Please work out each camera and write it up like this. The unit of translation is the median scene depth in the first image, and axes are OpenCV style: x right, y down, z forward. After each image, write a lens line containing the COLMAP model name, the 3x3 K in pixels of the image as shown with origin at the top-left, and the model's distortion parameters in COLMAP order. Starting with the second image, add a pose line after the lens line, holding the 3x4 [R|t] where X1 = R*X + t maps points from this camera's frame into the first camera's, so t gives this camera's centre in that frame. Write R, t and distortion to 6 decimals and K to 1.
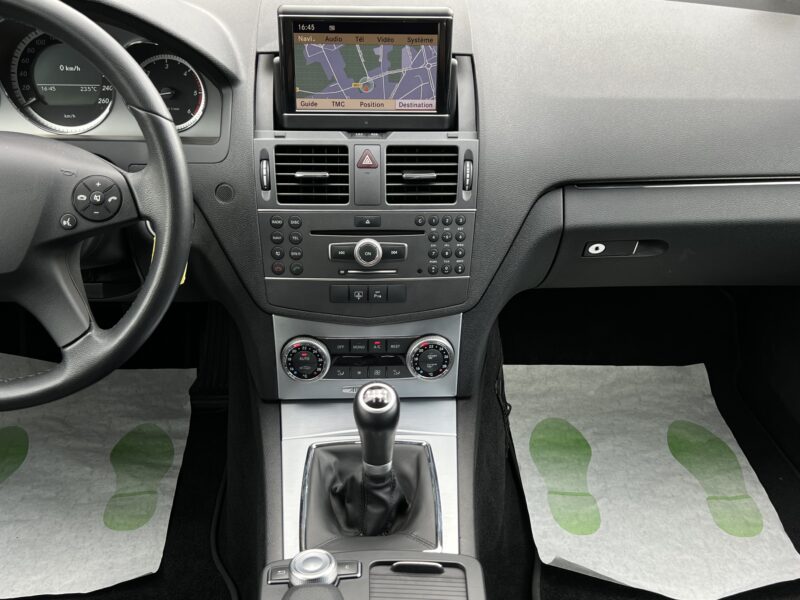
lens RADIAL K [[846.3, 0, 405.7], [0, 846.3, 312.9], [0, 0, 1]] dist [0.035833, 0.000000]
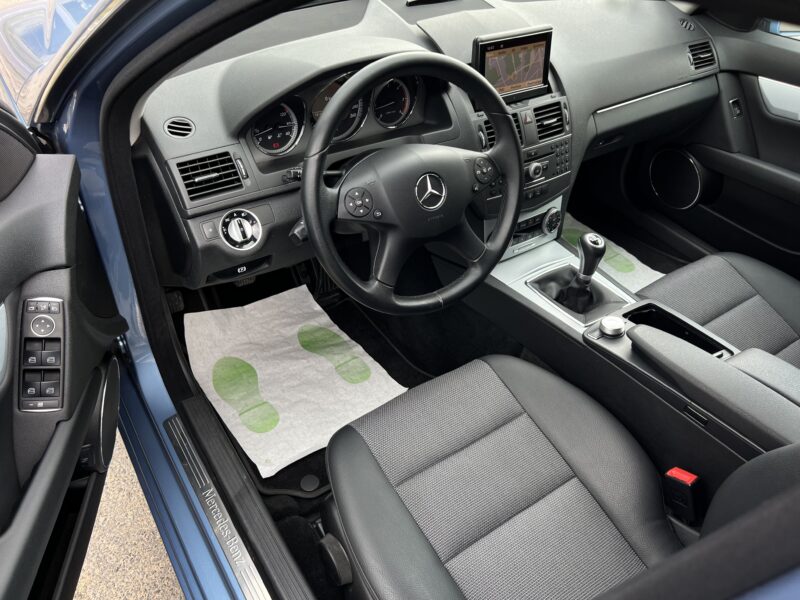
lens RADIAL K [[600.9, 0, 398.2], [0, 600.9, 303.0], [0, 0, 1]] dist [0.030781, -0.040455]
pose [[0.858622, -0.320081, 0.400395, -0.898163], [0.249153, 0.943210, 0.219722, -0.158892], [-0.447985, -0.088898, 0.889610, -0.045062]]
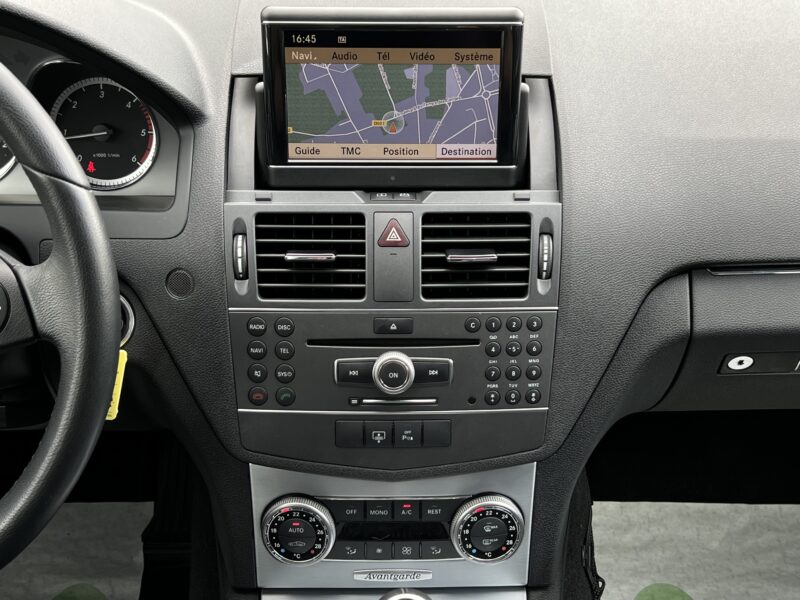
lens RADIAL K [[1060.1, 0, 402.1], [0, 1060.1, 314.0], [0, 0, 1]] dist [0.075598, 0.000000]
pose [[0.999276, 0.002938, -0.037929, -0.006721], [-0.005096, 0.998365, -0.056930, -0.069580], [0.037700, 0.057082, 0.997657, 0.170782]]
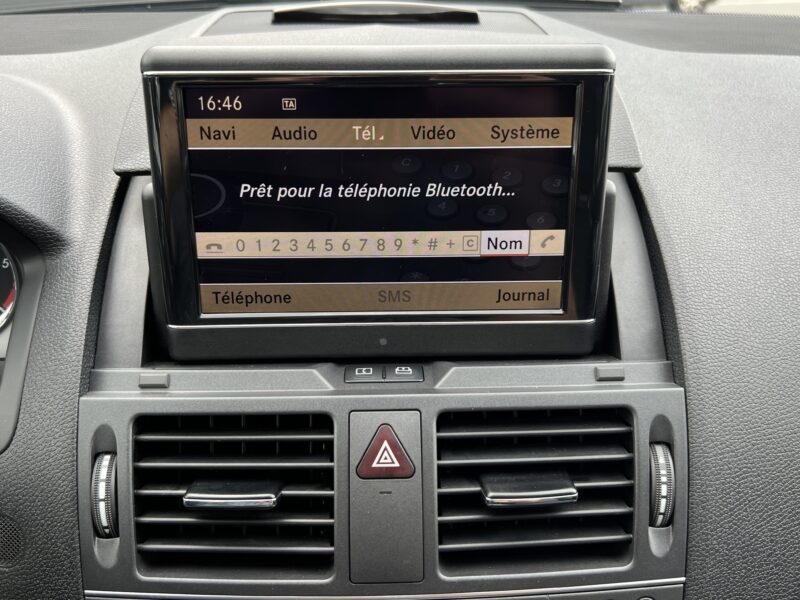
lens RADIAL K [[748.7, 0, 398.3], [0, 748.7, 307.2], [0, 0, 1]] dist [0.012608, 0.000000]
pose [[0.999504, -0.011559, -0.029306, -0.029244], [0.007918, 0.992569, -0.121423, -0.199761], [0.030491, 0.121131, 0.992168, 0.663749]]
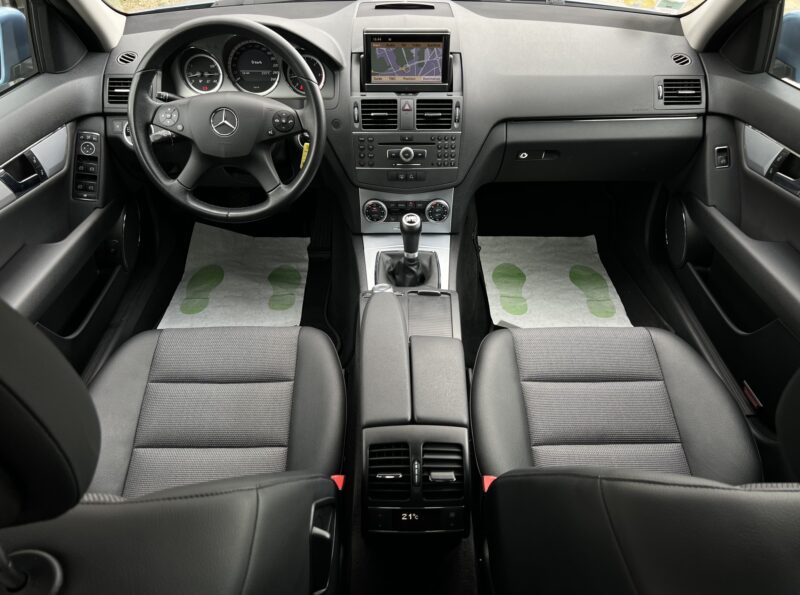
lens RADIAL K [[600.9, 0, 400.5], [0, 600.9, 307.5], [0, 0, 1]] dist [0.030781, -0.040455]
pose [[0.998936, 0.010029, -0.045023, 0.008601], [-0.005977, 0.995992, 0.089245, 0.163476], [0.045738, -0.088881, 0.994992, -0.458482]]
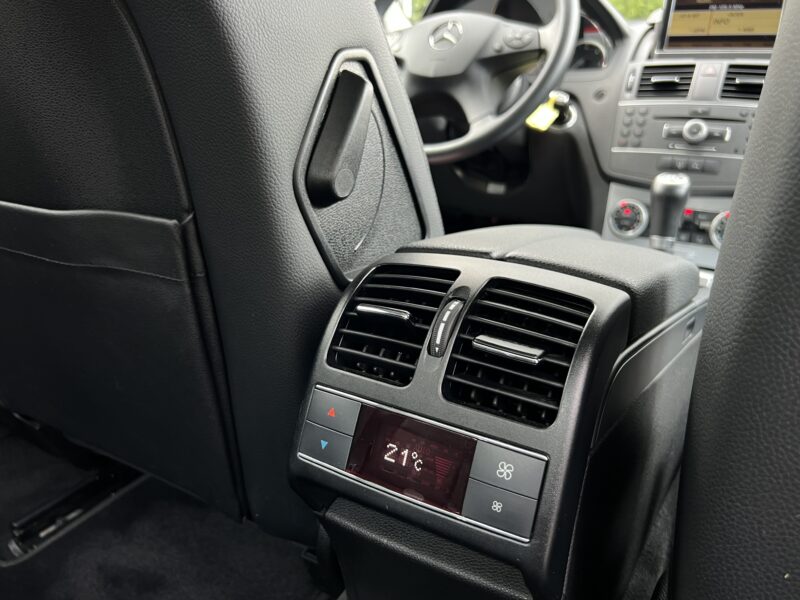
lens RADIAL K [[637.1, 0, 400.2], [0, 637.1, 293.8], [0, 0, 1]] dist [-0.011100, 0.009908]
pose [[0.822913, 0.165489, -0.543532, 0.156078], [-0.350948, 0.900380, -0.257201, 0.566974], [0.446821, 0.402405, 0.799012, 0.104154]]
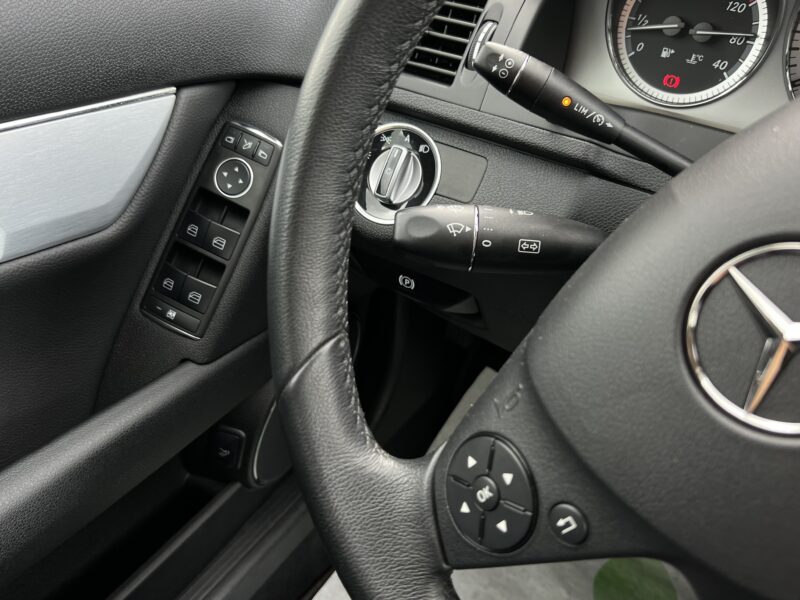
lens RADIAL K [[687.7, 0, 405.6], [0, 687.7, 305.9], [0, 0, 1]] dist [0.007672, -0.011980]
pose [[0.805915, 0.365512, -0.465728, -0.424004], [-0.348783, 0.928780, 0.125375, -0.097278], [0.478385, 0.061397, 0.876001, 0.580391]]
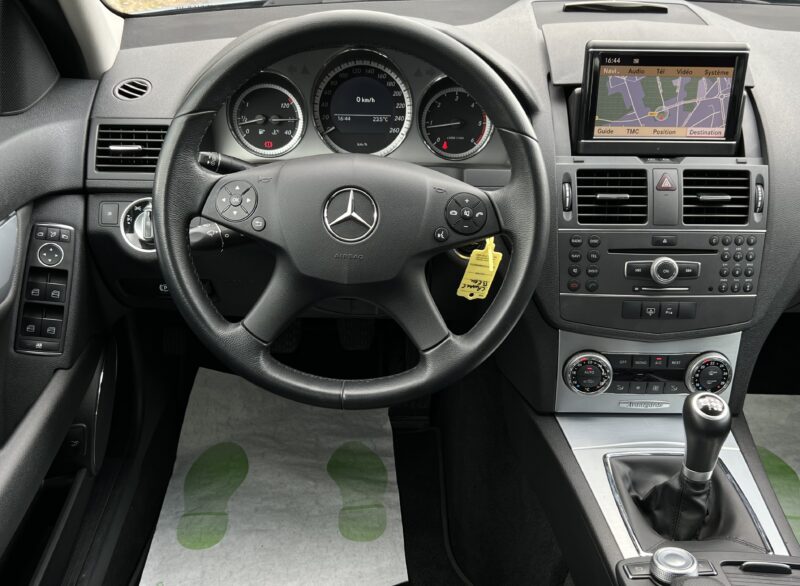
lens RADIAL K [[853.0, 0, 400.0], [0, 853.0, 305.2], [0, 0, 1]] dist [0.020001, 0.000000]
pose [[0.999358, 0.012576, -0.033540, -0.333181], [-0.014560, 0.998118, -0.059564, 0.039512], [0.032727, 0.060015, 0.997661, -0.066054]]
